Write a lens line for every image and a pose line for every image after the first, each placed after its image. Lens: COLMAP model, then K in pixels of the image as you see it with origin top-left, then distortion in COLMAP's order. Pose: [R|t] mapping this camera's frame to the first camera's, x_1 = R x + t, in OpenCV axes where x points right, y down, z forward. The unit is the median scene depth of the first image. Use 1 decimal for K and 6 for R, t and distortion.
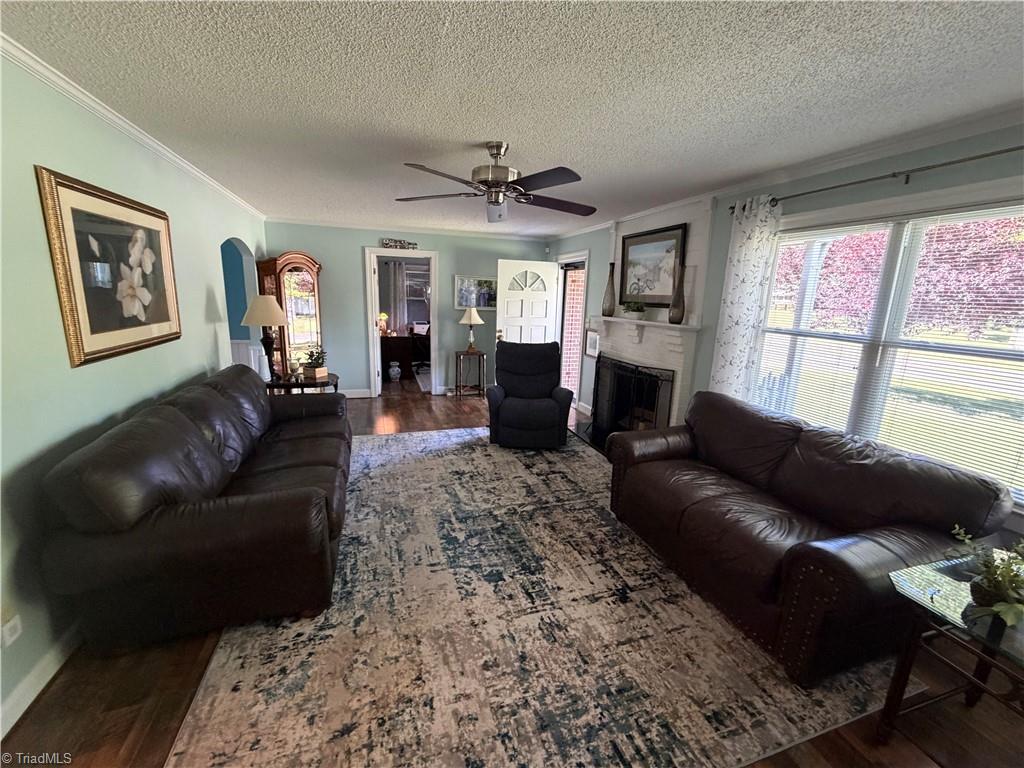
lens RADIAL K [[408.8, 0, 512.0], [0, 408.8, 384.0], [0, 0, 1]] dist [0.000855, 0.000274]
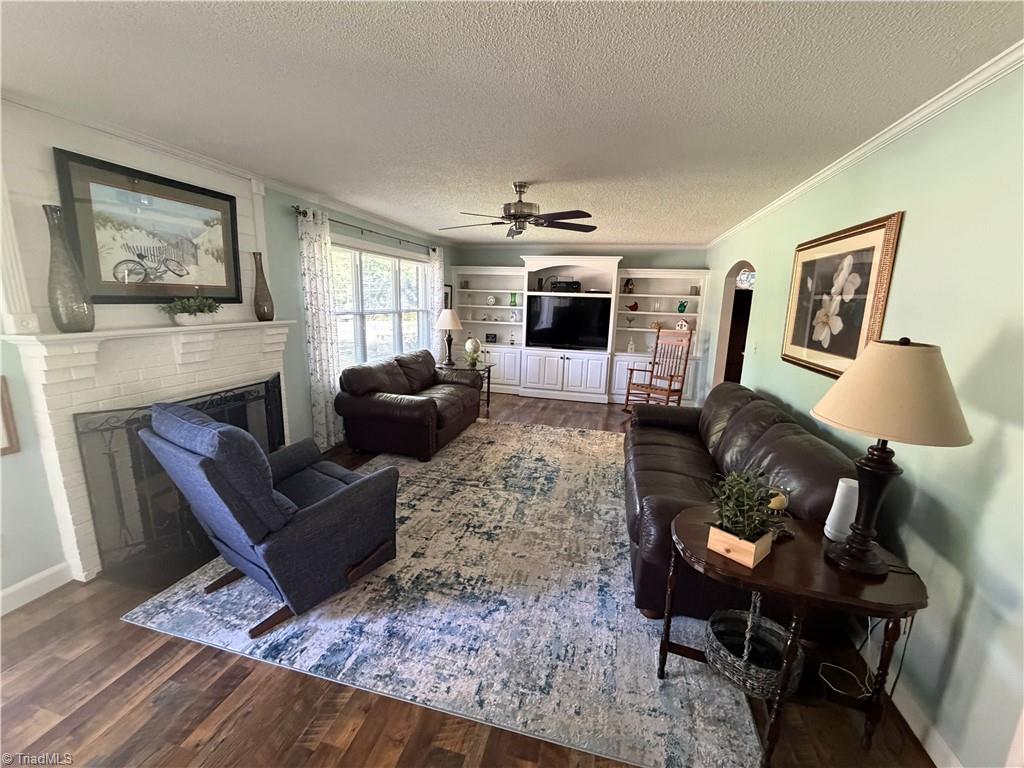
lens RADIAL K [[408.8, 0, 512.0], [0, 408.8, 384.0], [0, 0, 1]] dist [0.000855, 0.000274]
pose [[-0.833261, -0.168786, 0.526486, -0.600431], [0.063792, 0.916550, 0.394799, -0.393157], [-0.549188, 0.362556, -0.752958, 1.671411]]
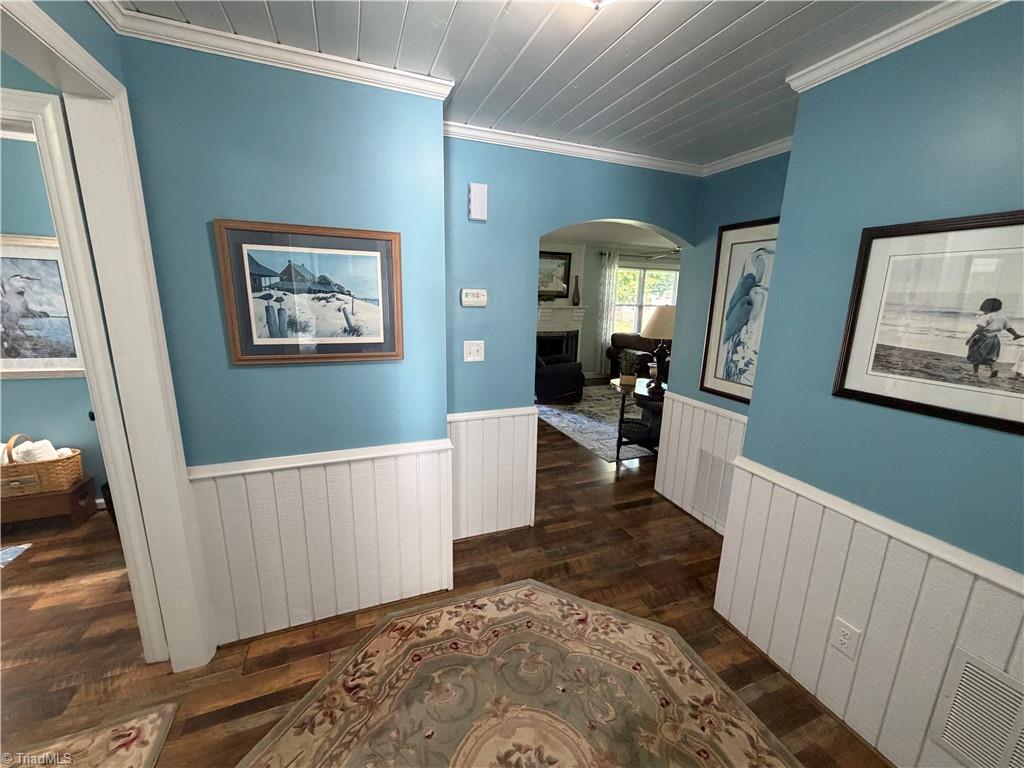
lens RADIAL K [[408.8, 0, 512.0], [0, 408.8, 384.0], [0, 0, 1]] dist [0.000855, 0.000274]
pose [[-0.027908, -0.245500, 0.968995, -1.814215], [0.201979, 0.947993, 0.245997, -0.394197], [-0.978992, 0.202582, 0.023130, 1.567712]]
